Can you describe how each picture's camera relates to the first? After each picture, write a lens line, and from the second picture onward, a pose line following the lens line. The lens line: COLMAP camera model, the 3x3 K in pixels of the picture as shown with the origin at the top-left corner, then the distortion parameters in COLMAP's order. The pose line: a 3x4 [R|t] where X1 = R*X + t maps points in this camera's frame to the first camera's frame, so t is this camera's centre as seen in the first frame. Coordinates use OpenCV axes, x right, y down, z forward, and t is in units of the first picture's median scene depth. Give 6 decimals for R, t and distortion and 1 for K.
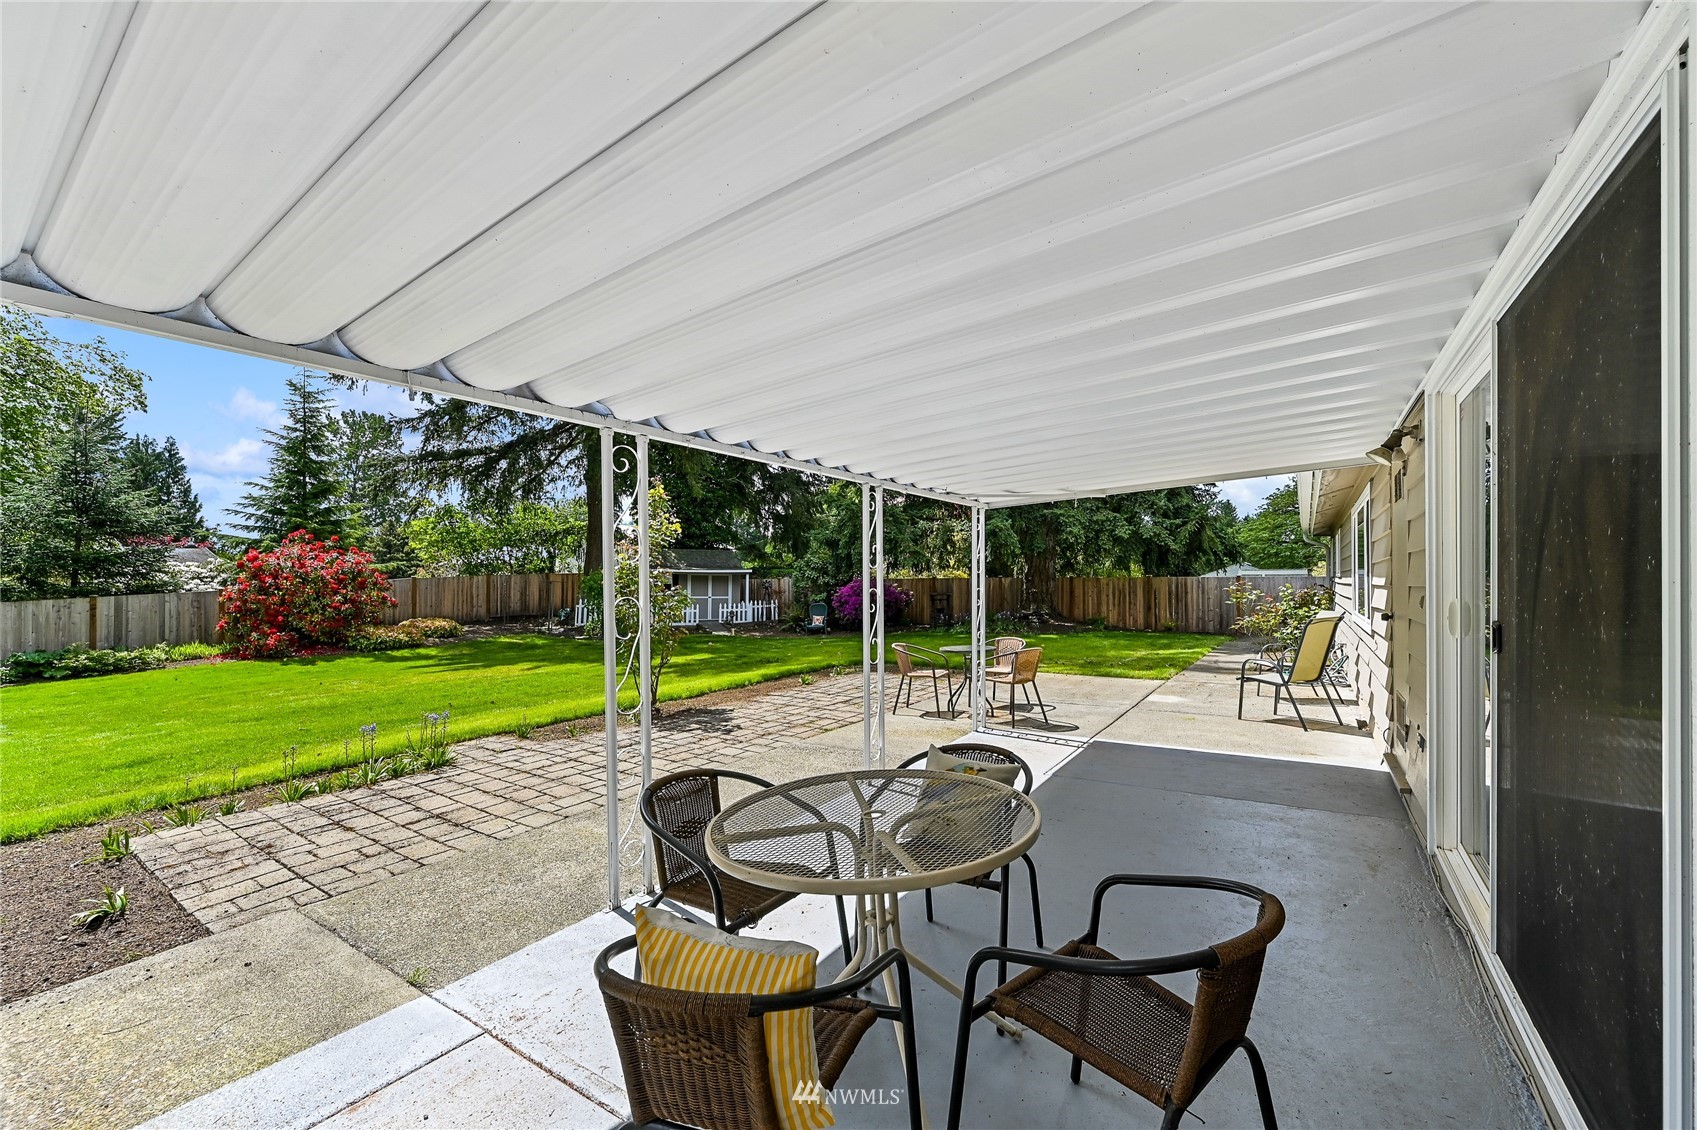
lens RADIAL K [[666.1, 0, 854.3], [0, 666.1, 572.1], [0, 0, 1]] dist [-0.001407, -0.000290]
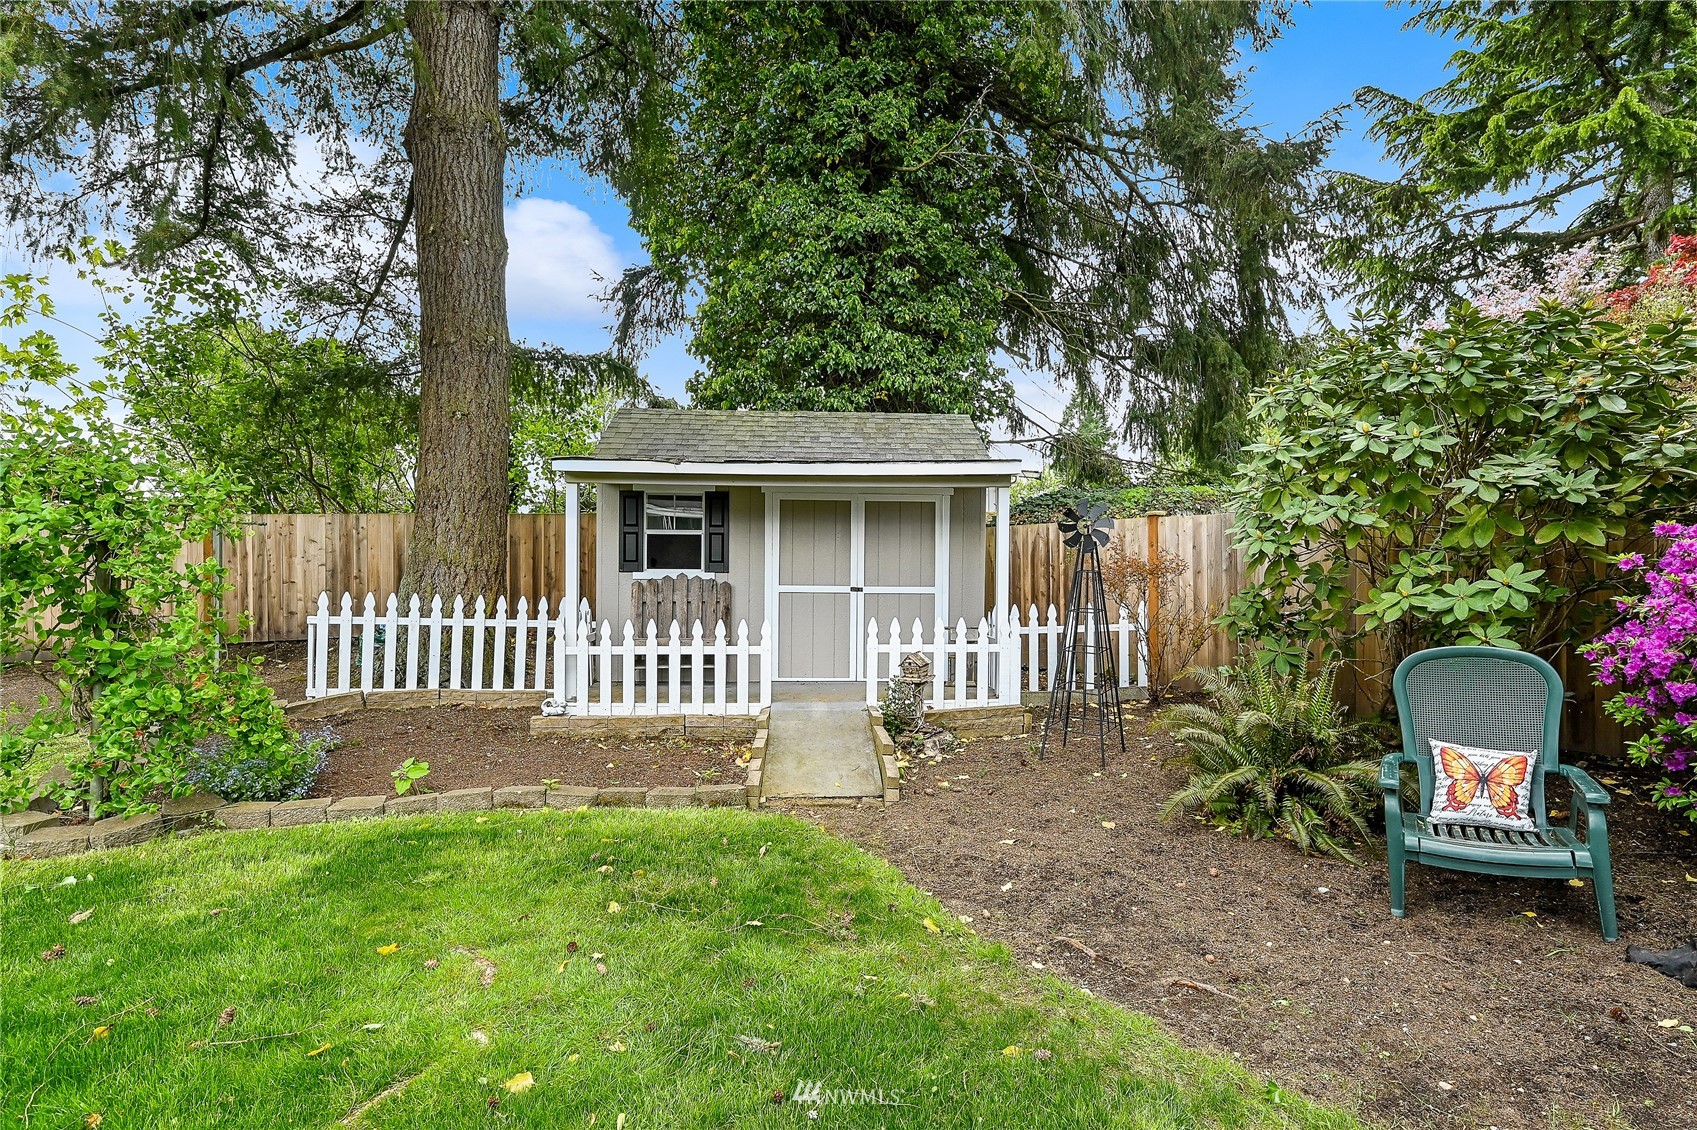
lens RADIAL K [[900.1, 0, 853.2], [0, 900.1, 577.5], [0, 0, 1]] dist [0.008261, -0.000039]
pose [[0.910441, 0.006768, -0.413583, -0.130775], [0.004073, 0.999671, 0.025325, 0.040324], [0.413618, -0.024742, 0.910114, 1.115382]]
